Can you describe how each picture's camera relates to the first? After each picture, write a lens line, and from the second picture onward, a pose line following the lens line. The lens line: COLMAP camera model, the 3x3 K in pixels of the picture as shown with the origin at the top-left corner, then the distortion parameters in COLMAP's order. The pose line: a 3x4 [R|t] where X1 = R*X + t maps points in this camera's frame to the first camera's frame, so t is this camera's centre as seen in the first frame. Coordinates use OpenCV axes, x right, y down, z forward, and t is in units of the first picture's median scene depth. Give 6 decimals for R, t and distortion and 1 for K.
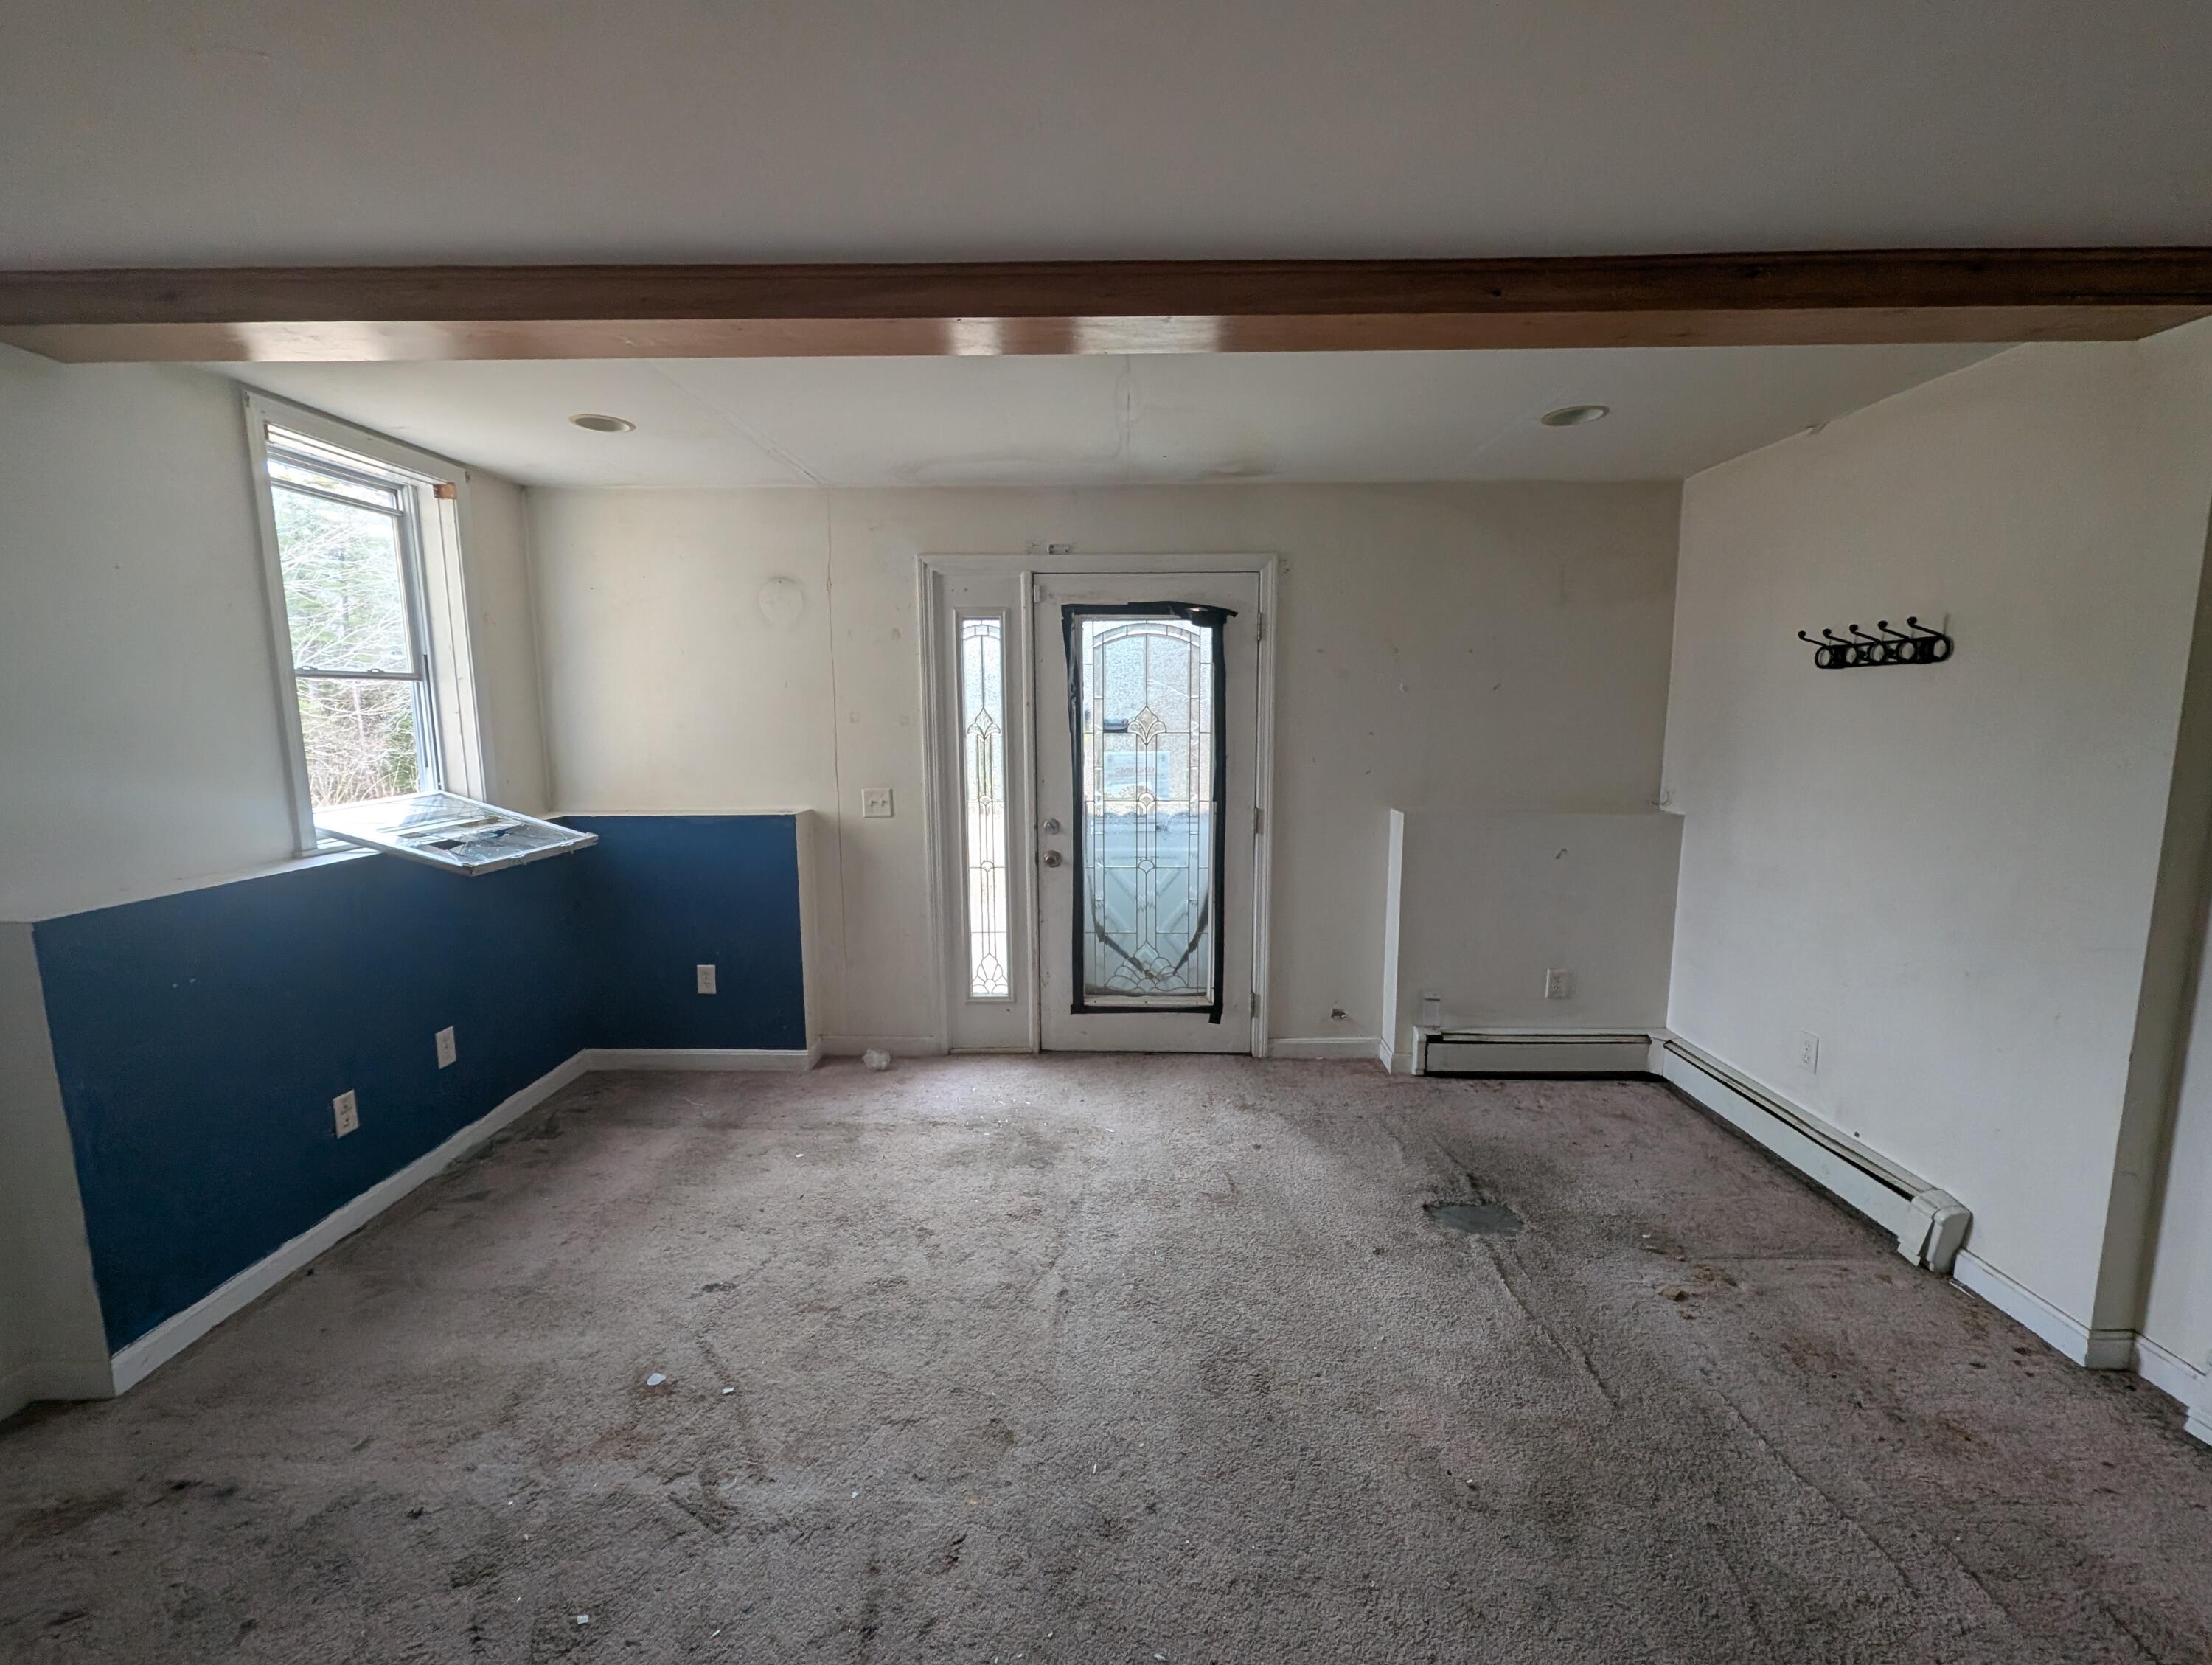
lens RADIAL K [[918.1, 0, 1109.1], [0, 918.1, 832.6], [0, 0, 1]] dist [0.003141, -0.001304]
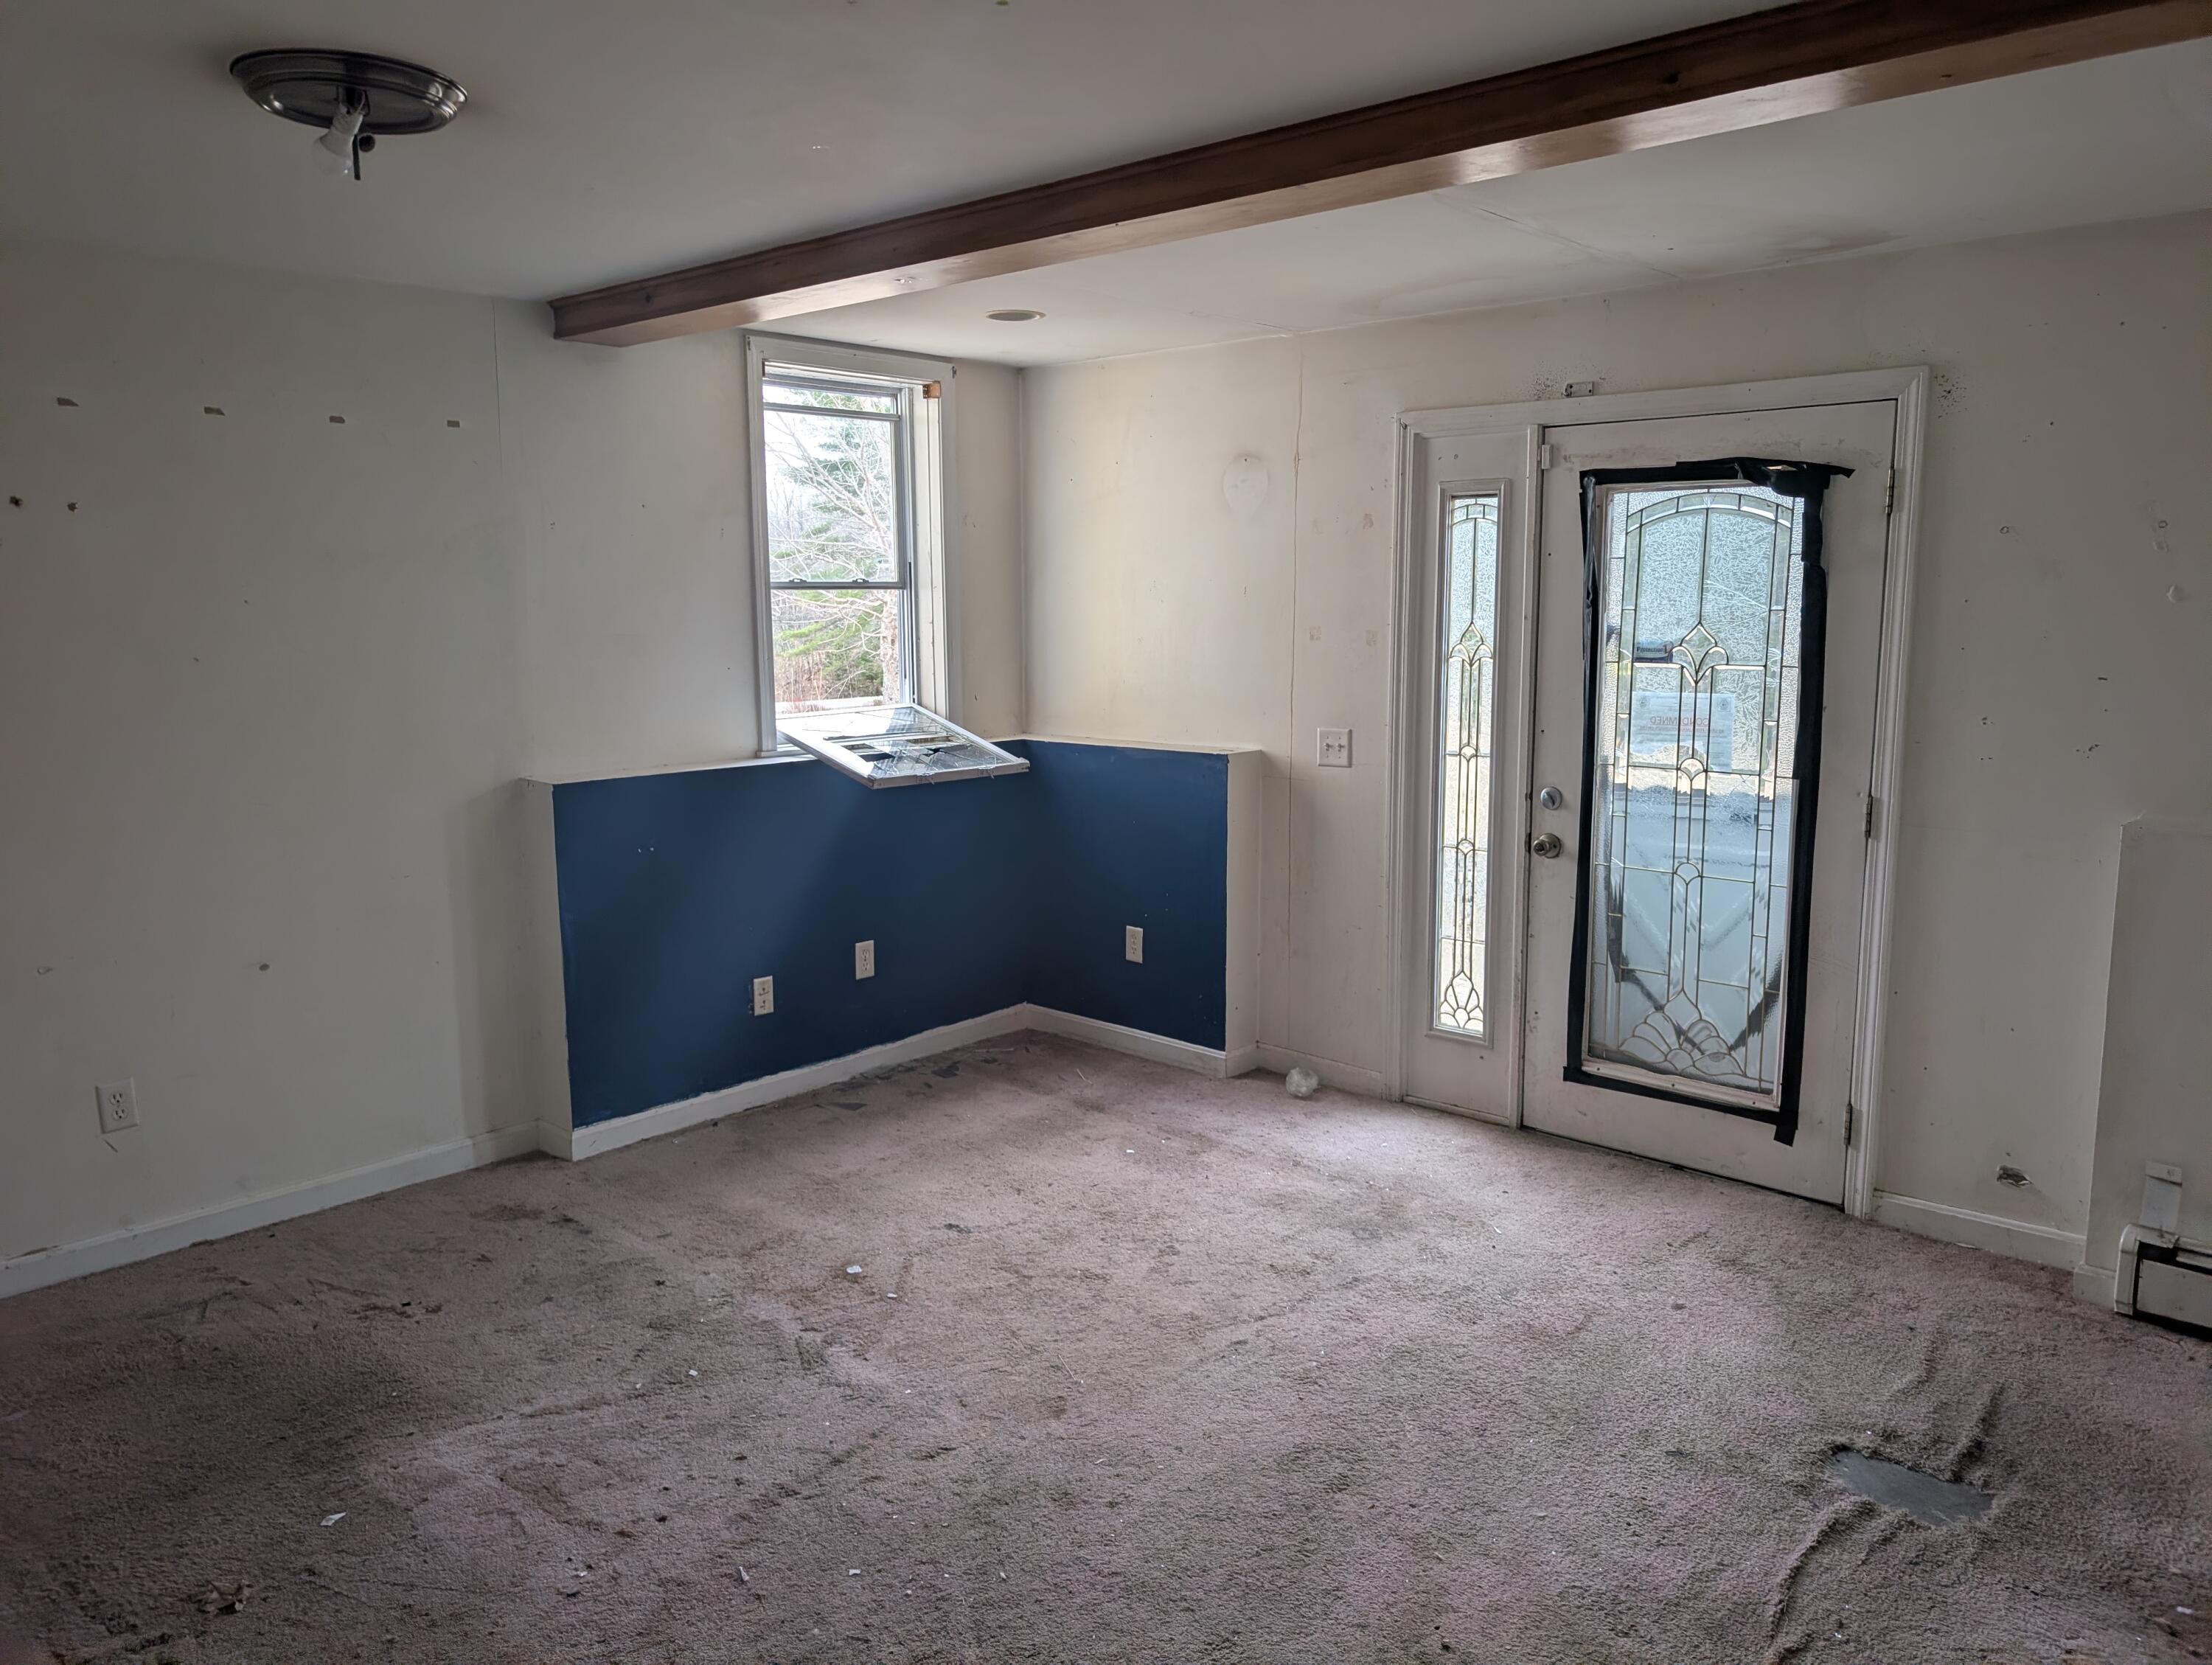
lens RADIAL K [[1602.0, 0, 1092.3], [0, 1602.0, 826.7], [0, 0, 1]] dist [0.031419, -0.031867]
pose [[0.746620, 0.097260, -0.658103, 0.543417], [-0.089713, 0.994939, 0.045261, -0.010071], [0.659174, 0.025248, 0.751567, -0.133694]]
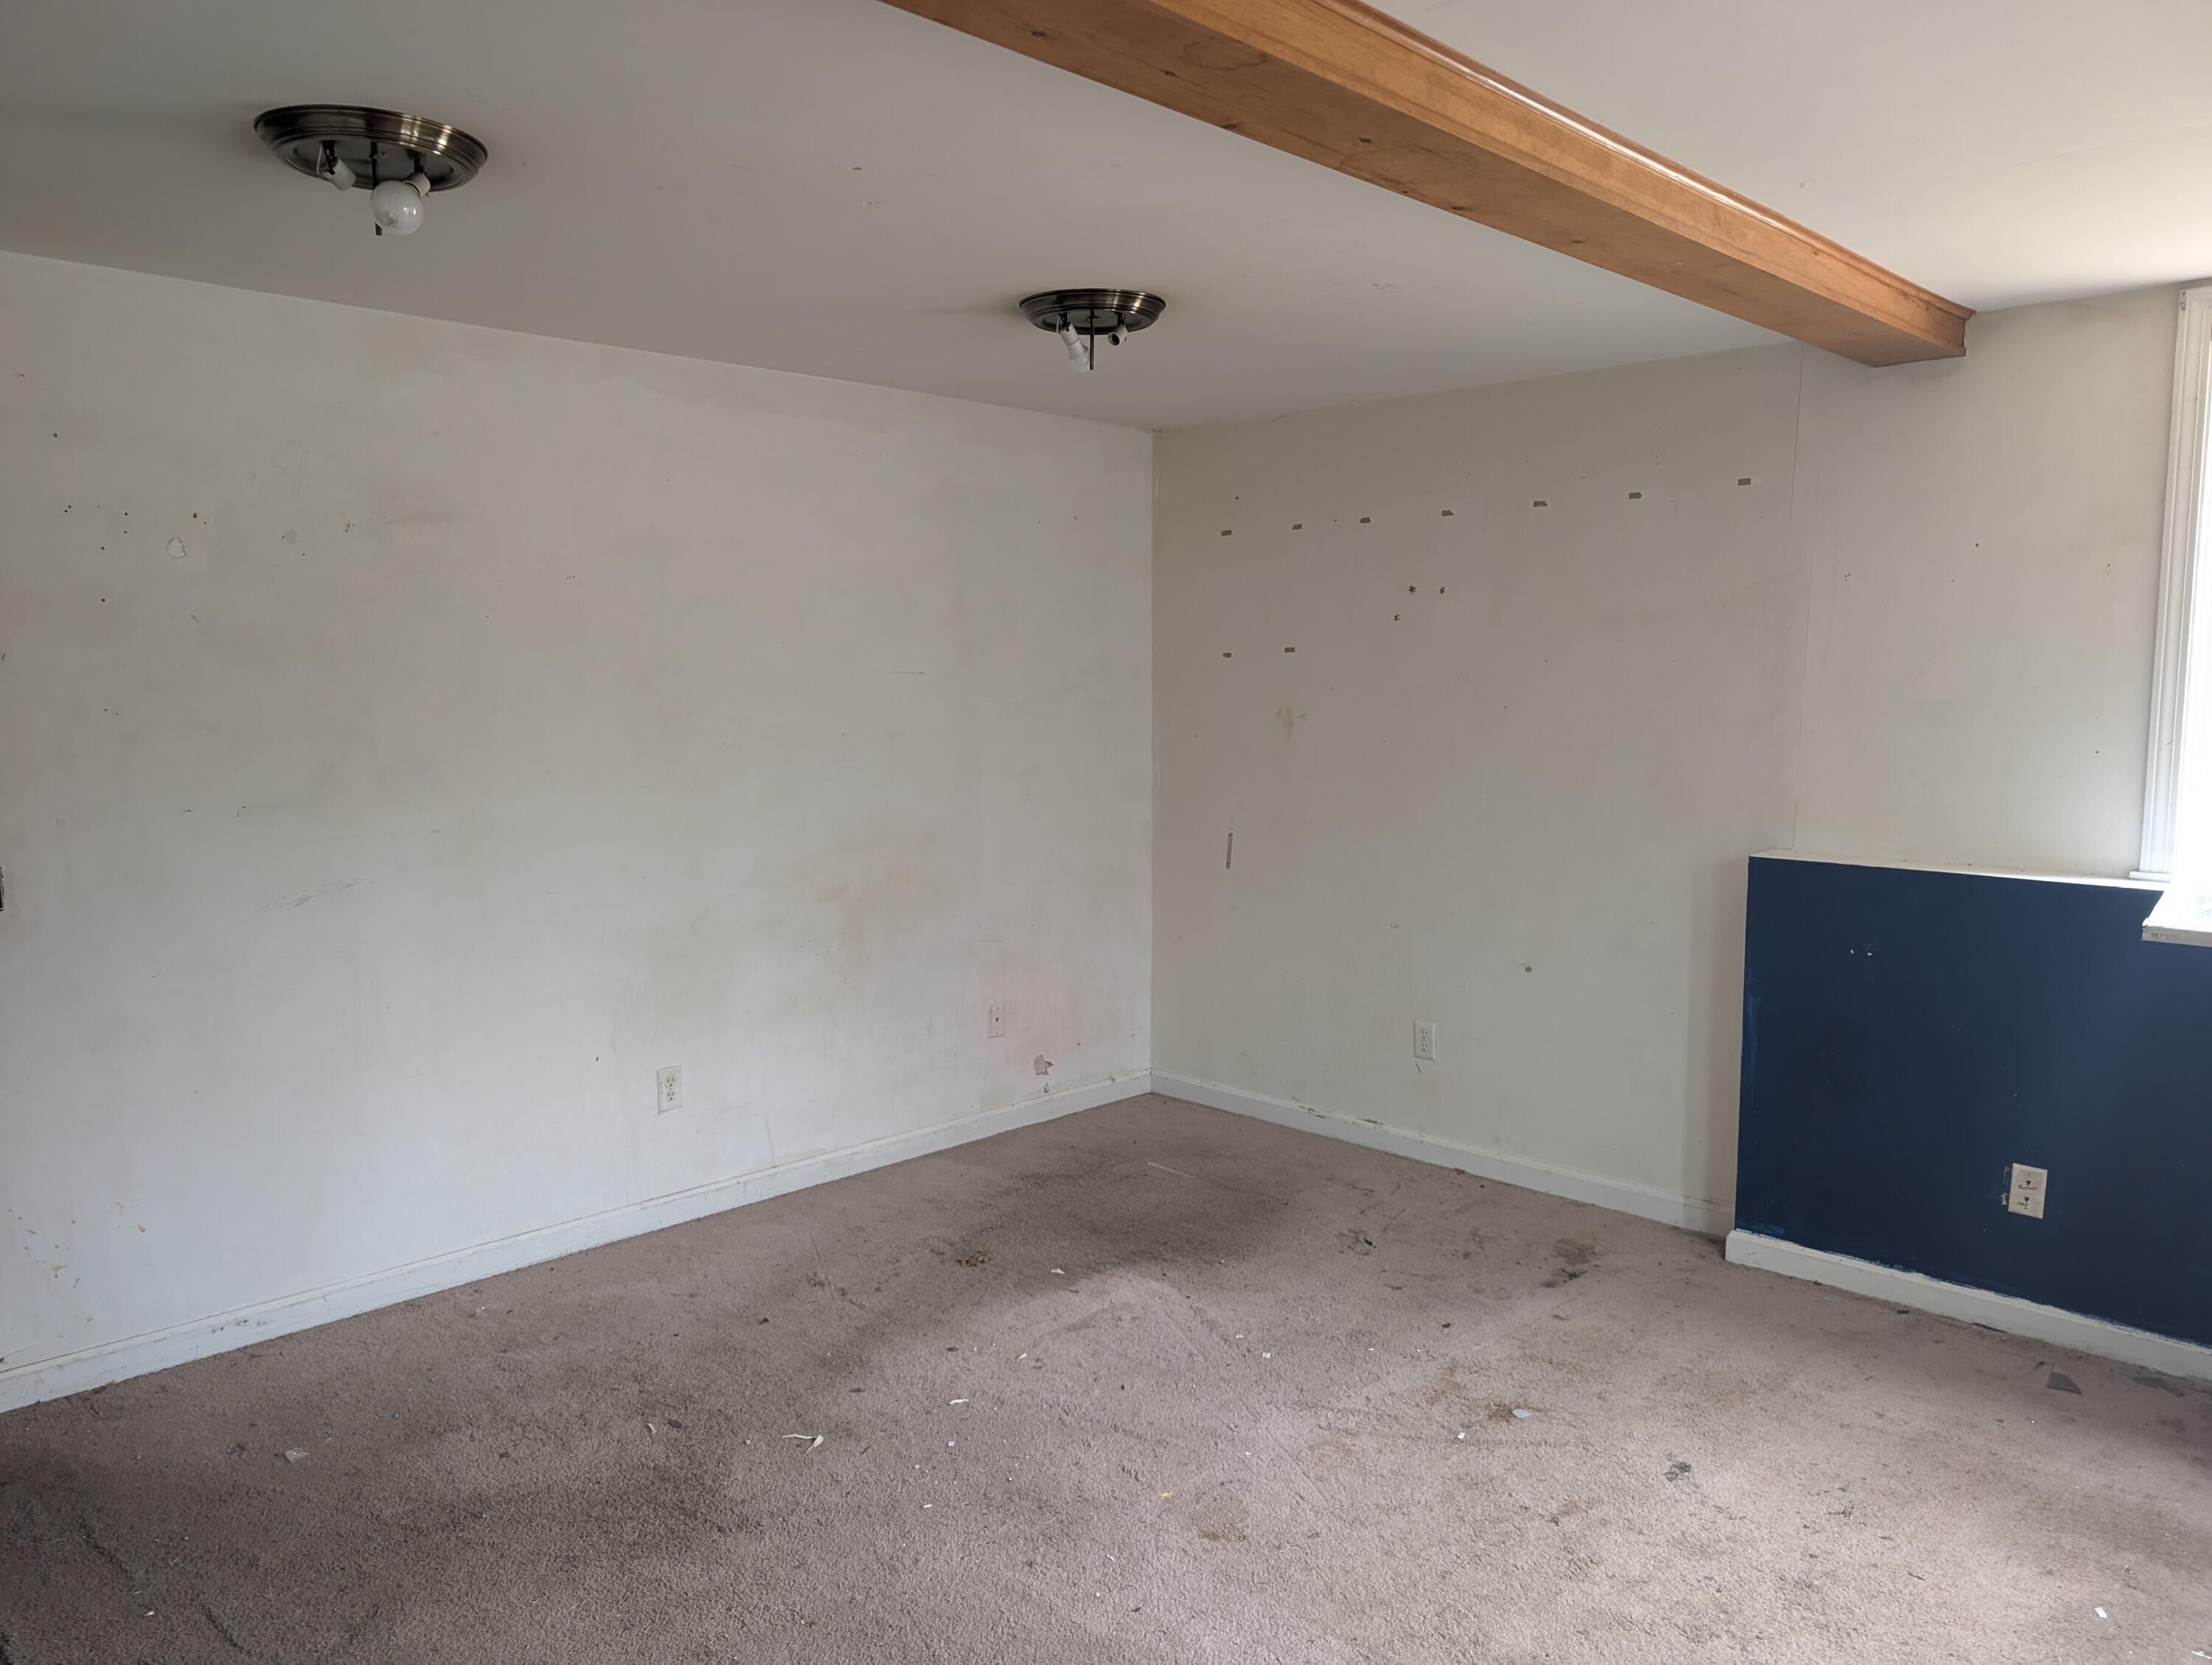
lens RADIAL K [[1602.0, 0, 1053.3], [0, 1602.0, 842.8], [0, 0, 1]] dist [0.031419, -0.031867]
pose [[-0.704072, 0.087406, -0.704729, 0.587005], [-0.088815, 0.973766, 0.209505, -0.167619], [0.704553, 0.210097, -0.677838, 1.031673]]
